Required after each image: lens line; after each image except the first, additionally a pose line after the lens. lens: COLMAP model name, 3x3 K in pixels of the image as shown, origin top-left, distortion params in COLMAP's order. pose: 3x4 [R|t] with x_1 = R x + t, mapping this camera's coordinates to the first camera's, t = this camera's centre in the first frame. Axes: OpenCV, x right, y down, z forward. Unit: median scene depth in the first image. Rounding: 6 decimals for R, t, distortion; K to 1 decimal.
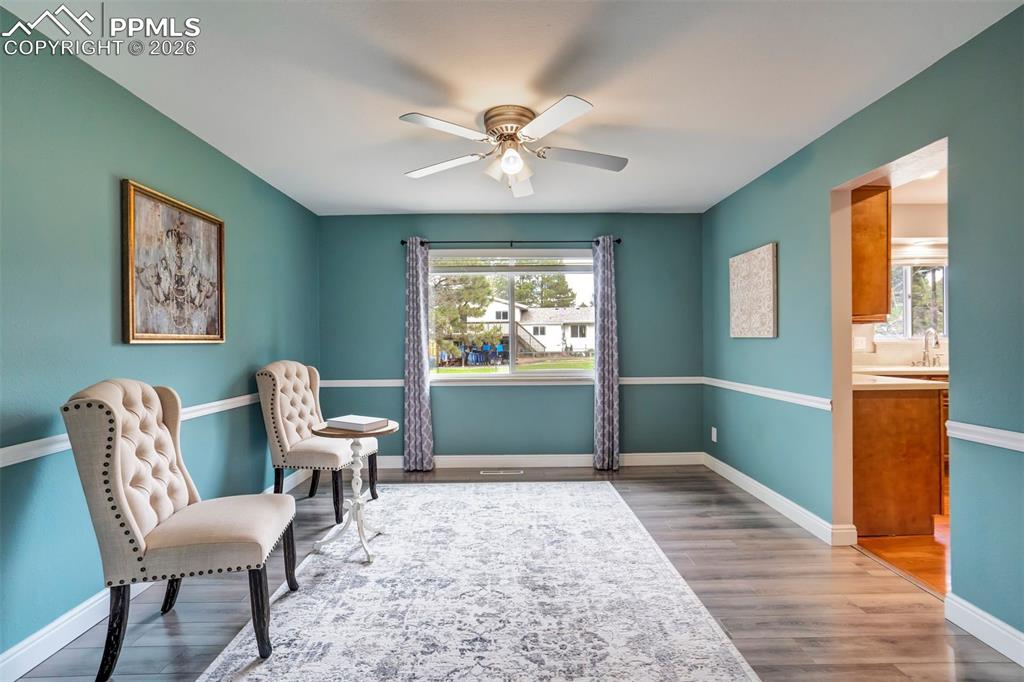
lens RADIAL K [[482.8, 0, 509.2], [0, 482.8, 341.5], [0, 0, 1]] dist [-0.033515, 0.015877]
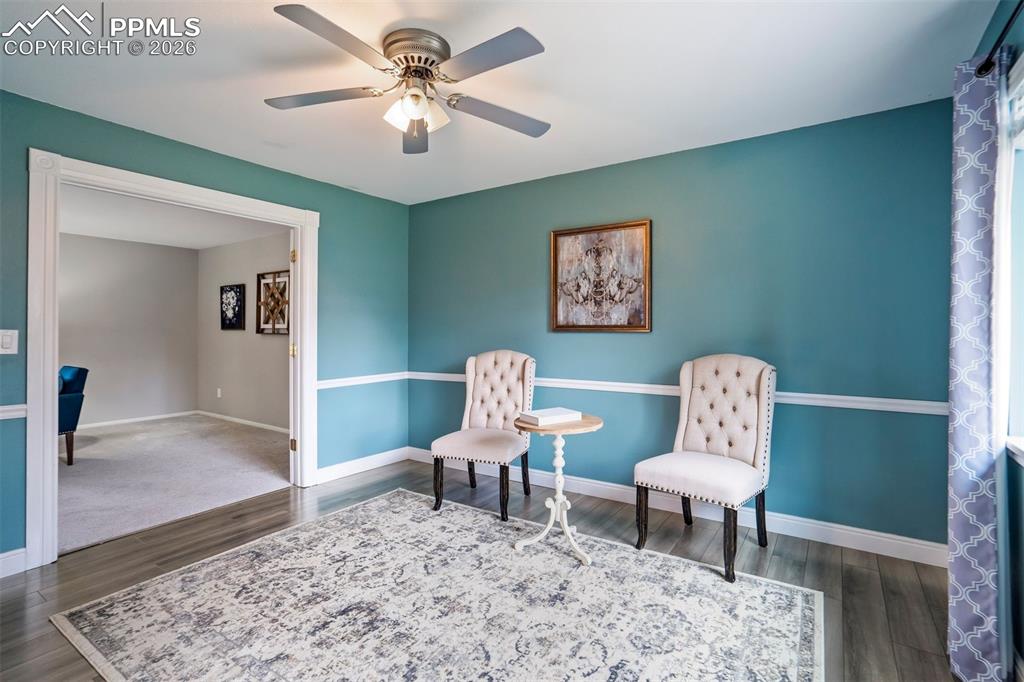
lens RADIAL K [[482.8, 0, 513.5], [0, 482.8, 325.8], [0, 0, 1]] dist [-0.033515, 0.015877]
pose [[-0.562658, 0.001590, -0.826688, 0.585688], [0.003957, 0.999992, -0.000769, -0.012913], [0.826680, -0.003704, -0.562660, 1.649667]]
